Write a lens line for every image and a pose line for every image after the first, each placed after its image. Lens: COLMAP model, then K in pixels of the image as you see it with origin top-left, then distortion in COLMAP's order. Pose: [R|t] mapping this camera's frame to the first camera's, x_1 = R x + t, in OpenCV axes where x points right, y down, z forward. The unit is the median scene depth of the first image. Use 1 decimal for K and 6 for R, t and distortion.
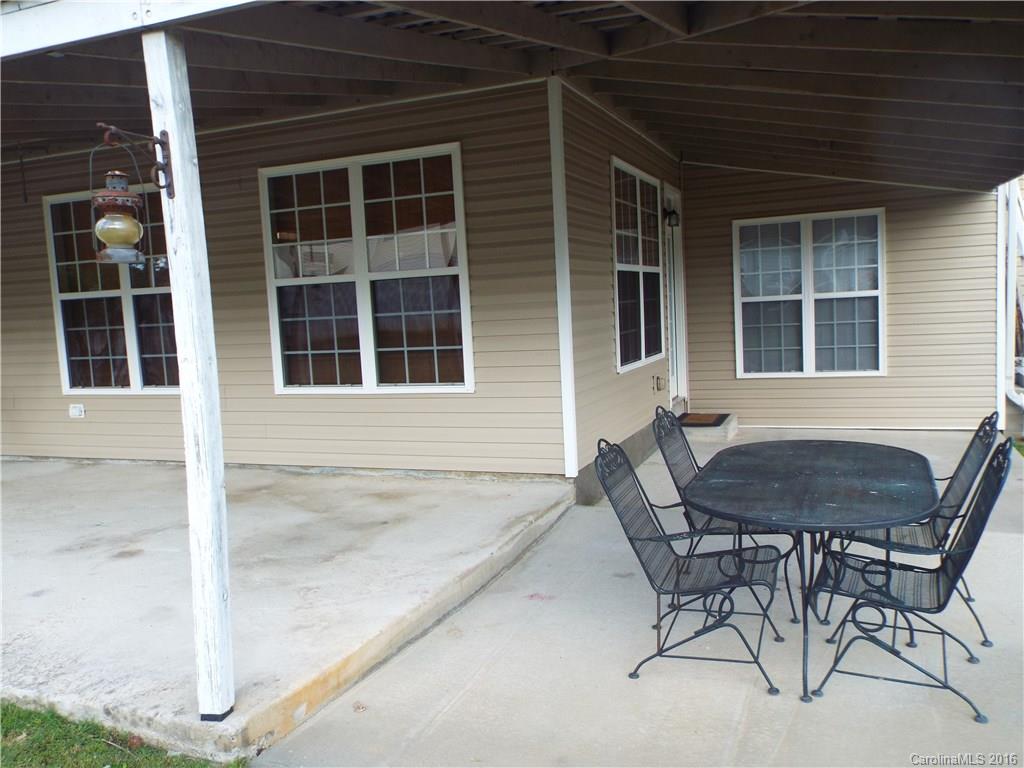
lens RADIAL K [[841.0, 0, 511.8], [0, 841.0, 385.8], [0, 0, 1]] dist [-0.015184, 0.007384]
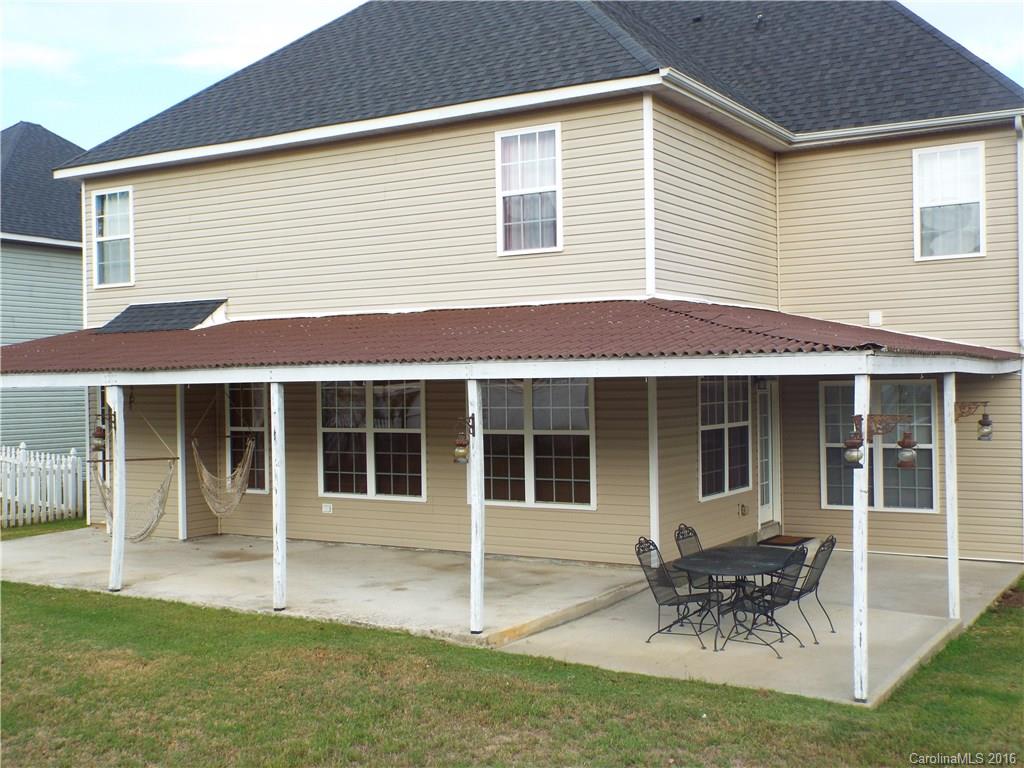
lens RADIAL K [[1186.4, 0, 513.5], [0, 1186.4, 385.2], [0, 0, 1]] dist [0.072788, 0.000000]
pose [[0.986724, 0.035064, -0.158575, 0.142014], [-0.048951, 0.995218, -0.084533, -0.028760], [0.154853, 0.091173, 0.983722, -1.190610]]
